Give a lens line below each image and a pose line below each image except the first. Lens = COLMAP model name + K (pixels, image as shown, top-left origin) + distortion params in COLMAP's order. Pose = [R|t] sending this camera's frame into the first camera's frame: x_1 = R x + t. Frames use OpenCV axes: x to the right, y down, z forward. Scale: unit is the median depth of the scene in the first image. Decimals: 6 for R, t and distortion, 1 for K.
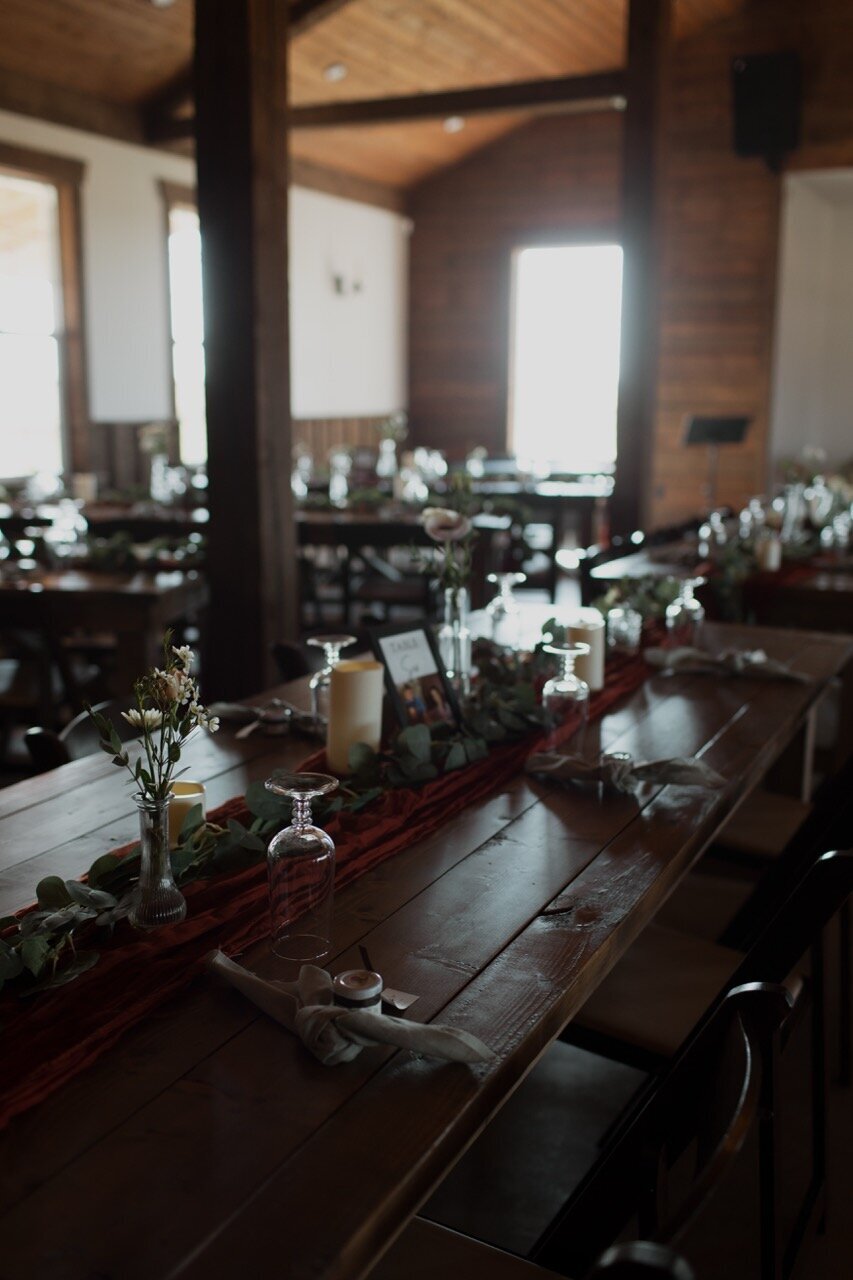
lens RADIAL K [[1299.4, 0, 426.5], [0, 1299.4, 640.0], [0, 0, 1]] dist [-0.025236, -0.018488]
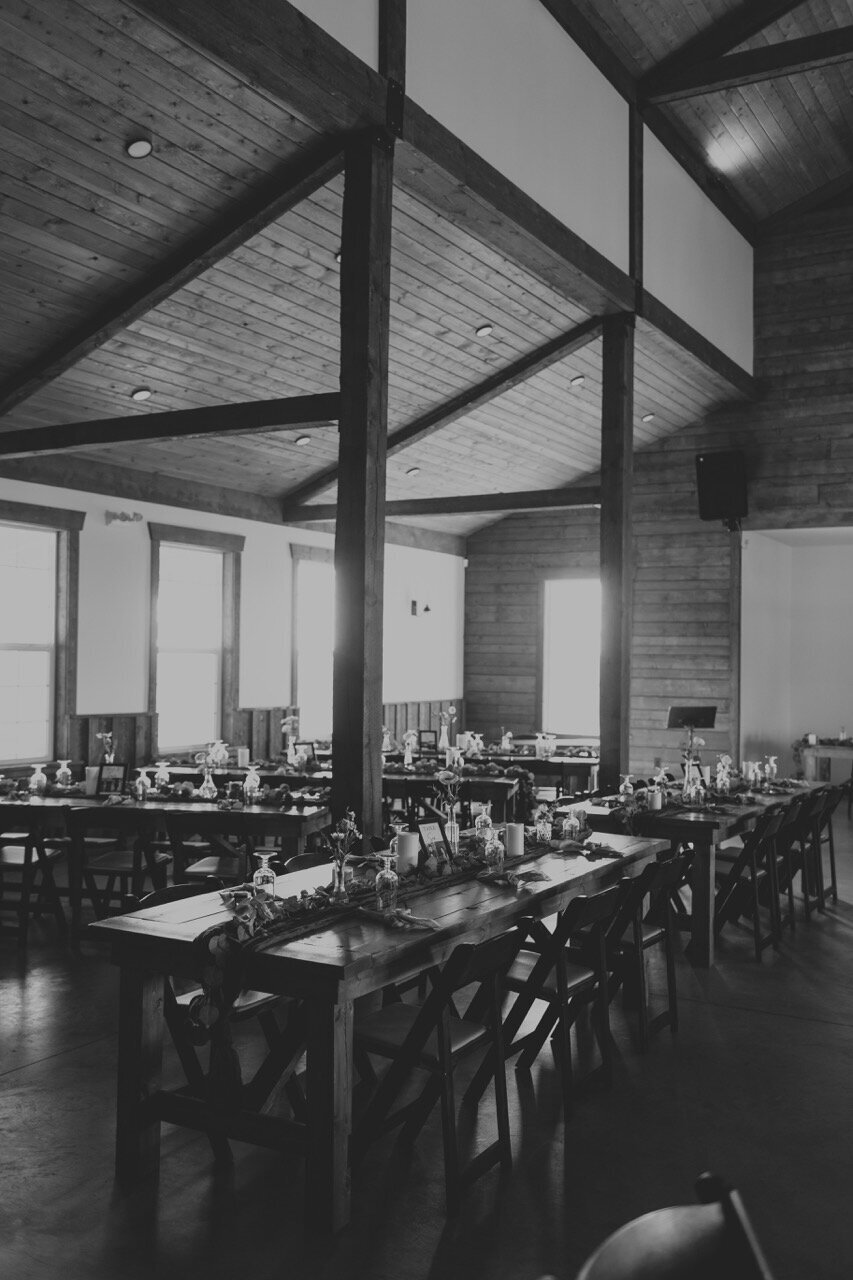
lens RADIAL K [[1221.8, 0, 426.5], [0, 1221.8, 640.0], [0, 0, 1]] dist [-0.001111, -0.000080]
pose [[0.998273, 0.004549, -0.058566, 0.033489], [-0.016633, 0.978084, -0.207543, 0.040962], [0.056338, 0.208159, 0.976471, -0.393326]]
